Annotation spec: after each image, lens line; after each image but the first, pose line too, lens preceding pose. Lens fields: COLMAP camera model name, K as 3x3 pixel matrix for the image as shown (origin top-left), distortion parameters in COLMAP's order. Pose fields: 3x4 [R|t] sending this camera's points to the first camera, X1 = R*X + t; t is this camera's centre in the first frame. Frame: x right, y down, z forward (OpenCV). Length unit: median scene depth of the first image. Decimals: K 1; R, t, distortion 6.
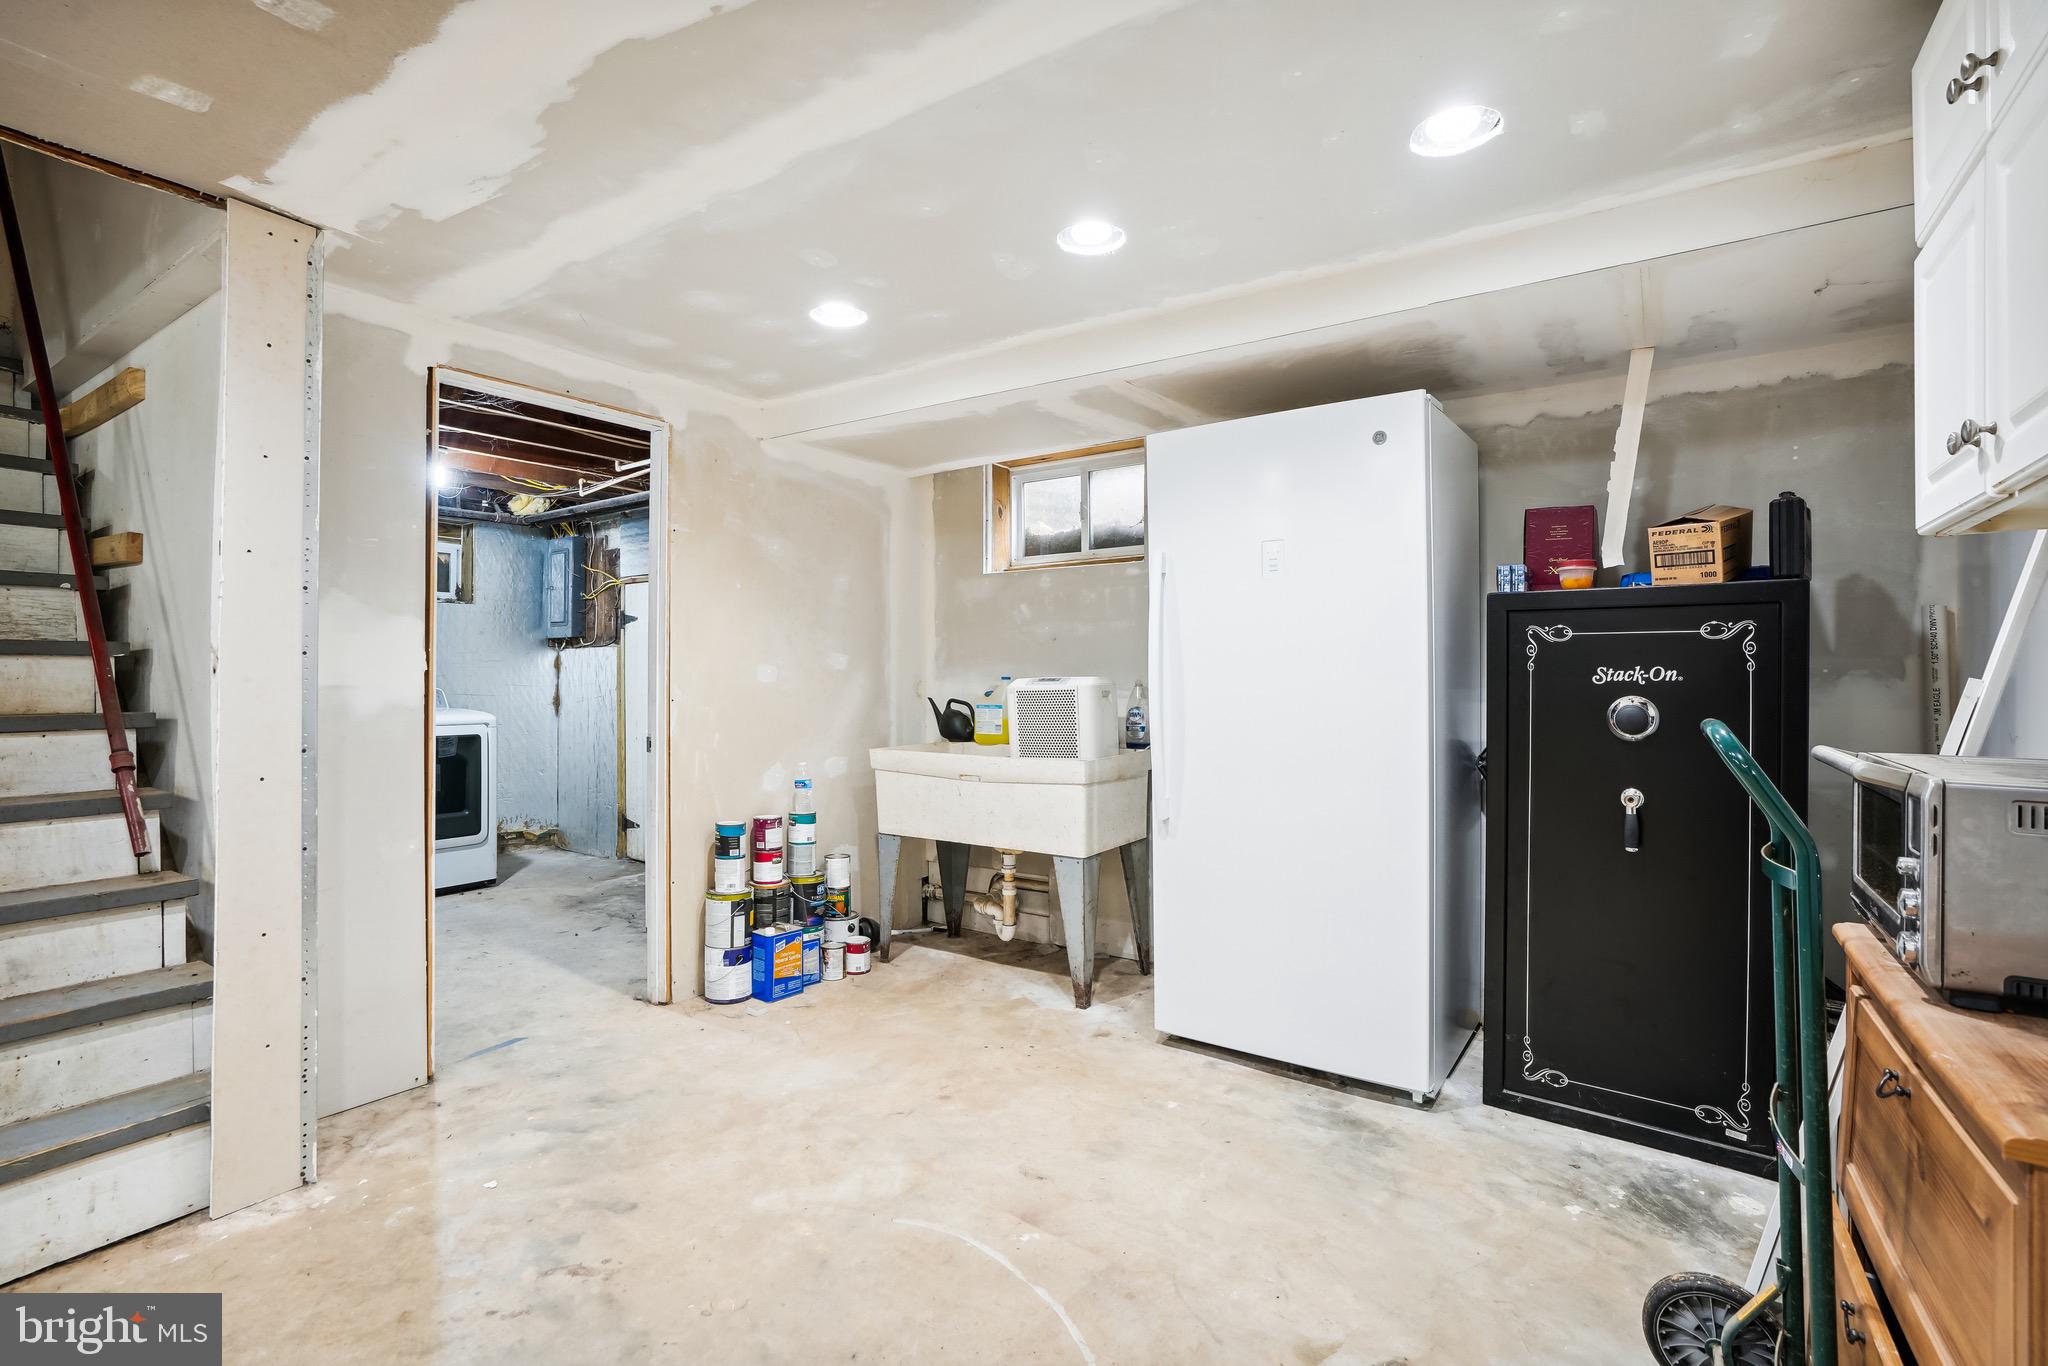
lens RADIAL K [[936.7, 0, 1011.0], [0, 936.7, 661.2], [0, 0, 1]] dist [-0.069083, 0.020578]
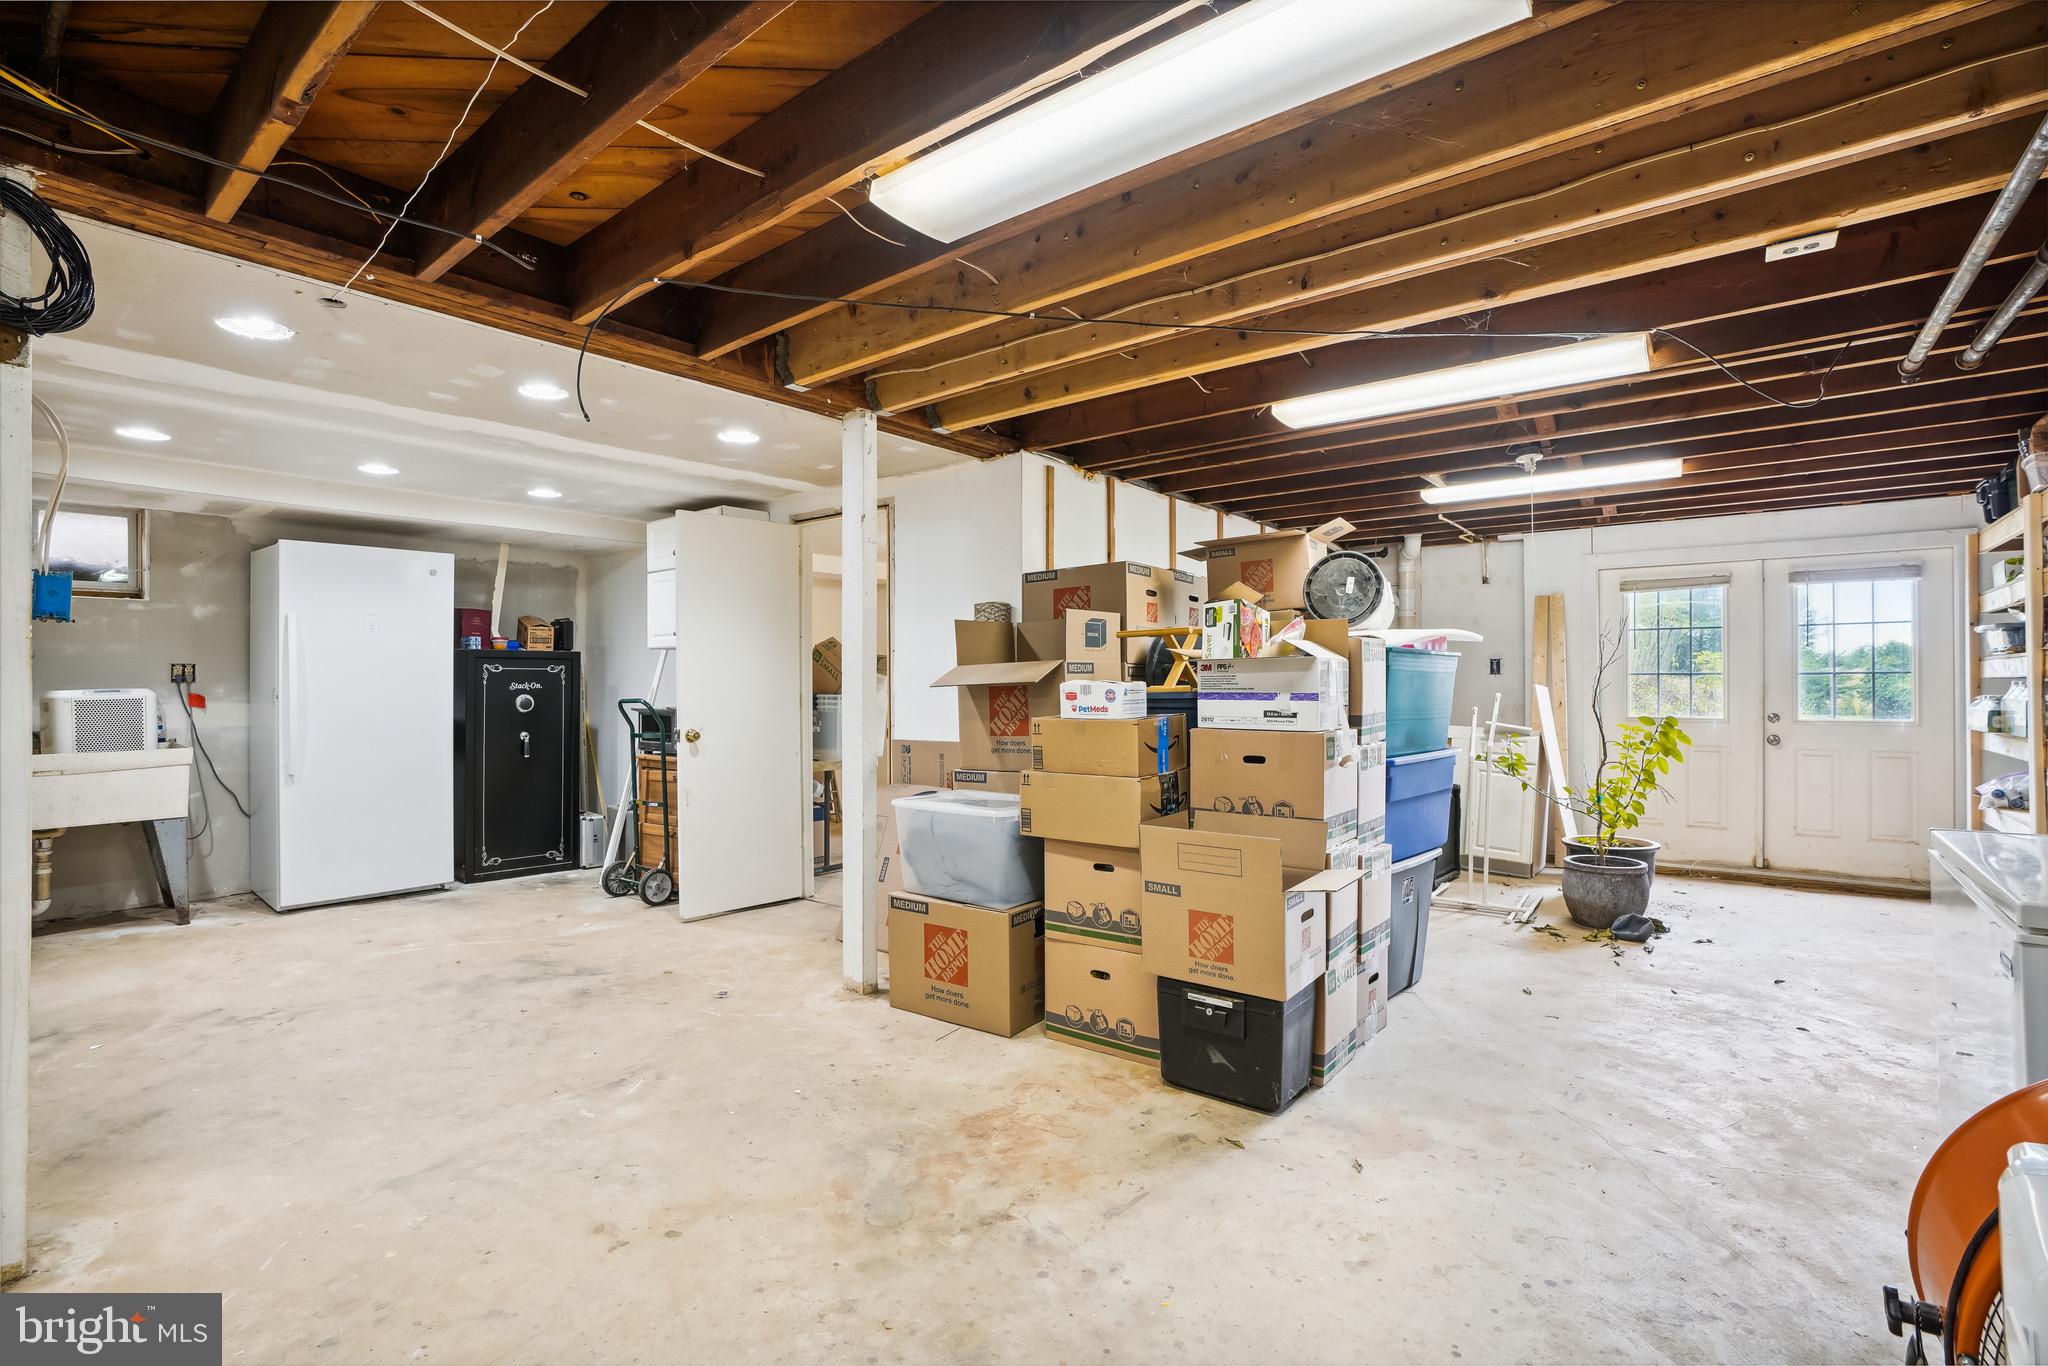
lens RADIAL K [[936.7, 0, 1012.5], [0, 936.7, 684.6], [0, 0, 1]] dist [-0.069083, 0.020578]
pose [[0.055874, 0.001738, 0.998436, -1.715978], [-0.007099, 0.999974, -0.001343, 0.004980], [-0.998413, -0.007013, 0.055885, -0.457587]]
